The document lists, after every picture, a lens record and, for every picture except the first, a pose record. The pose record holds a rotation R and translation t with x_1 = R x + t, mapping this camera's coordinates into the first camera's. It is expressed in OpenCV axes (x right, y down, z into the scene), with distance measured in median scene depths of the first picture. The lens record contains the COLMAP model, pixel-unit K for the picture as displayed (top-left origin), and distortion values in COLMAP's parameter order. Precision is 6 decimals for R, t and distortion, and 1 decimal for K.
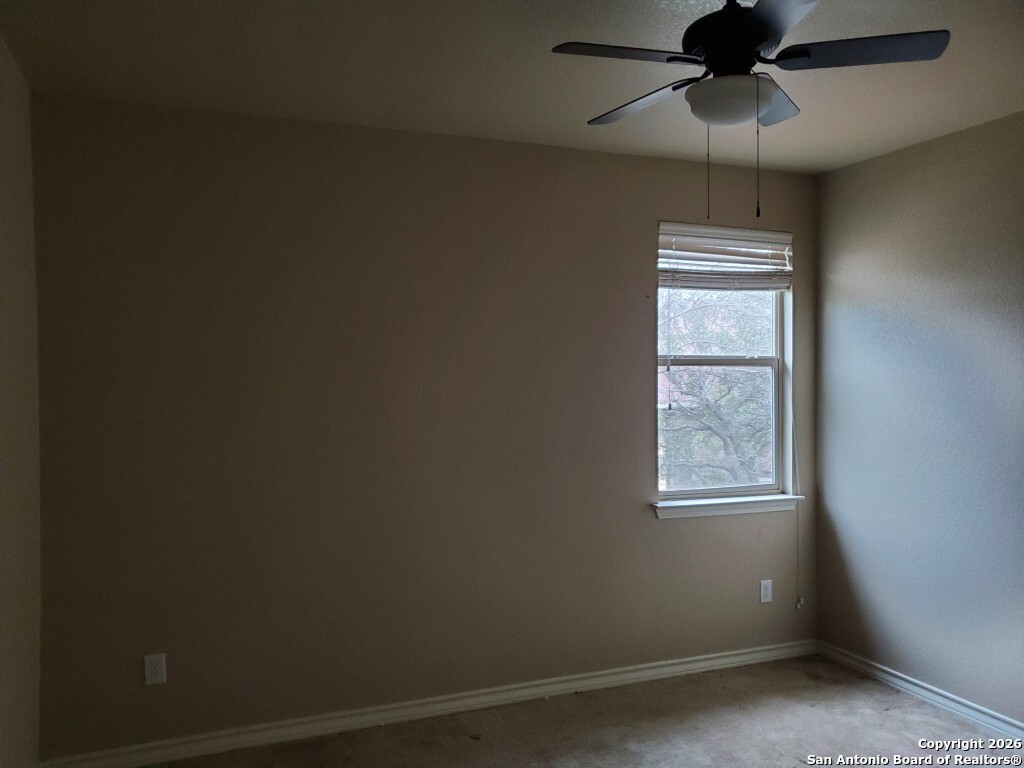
lens RADIAL K [[819.0, 0, 512.0], [0, 819.0, 384.0], [0, 0, 1]] dist [0.003976, 0.002696]
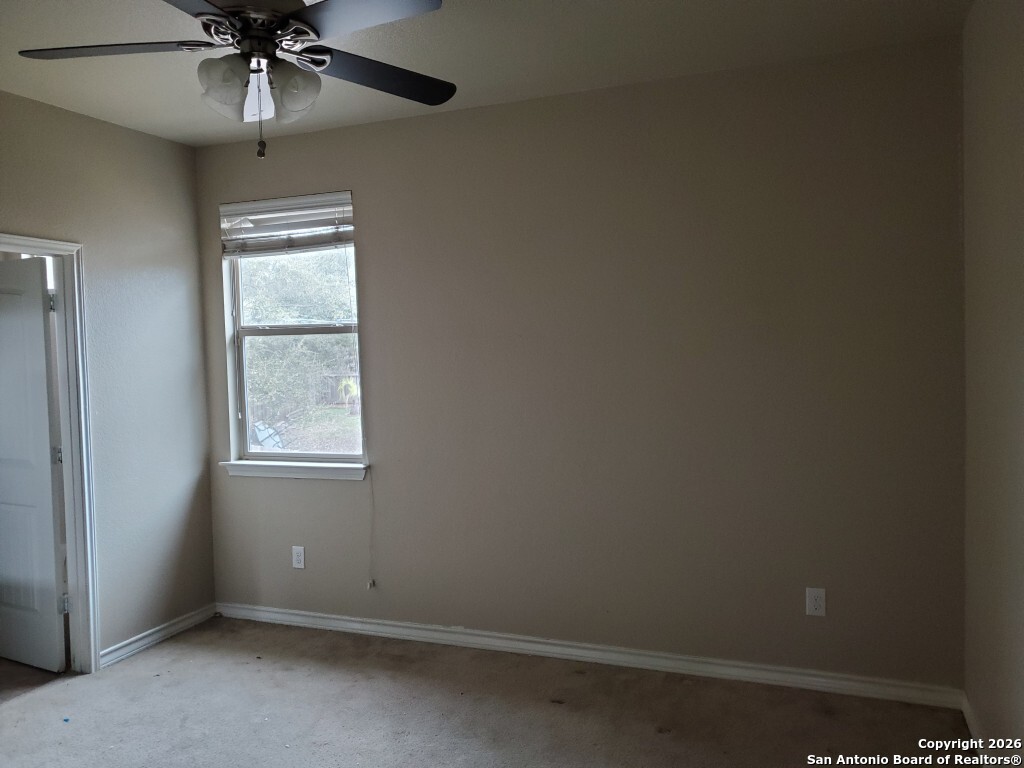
lens RADIAL K [[819.0, 0, 512.0], [0, 819.0, 384.0], [0, 0, 1]] dist [0.003976, 0.002696]
pose [[0.728050, 0.020026, -0.685232, 0.305014], [0.024051, 0.998212, 0.054726, -0.002796], [0.685102, -0.056324, 0.726266, 0.116528]]
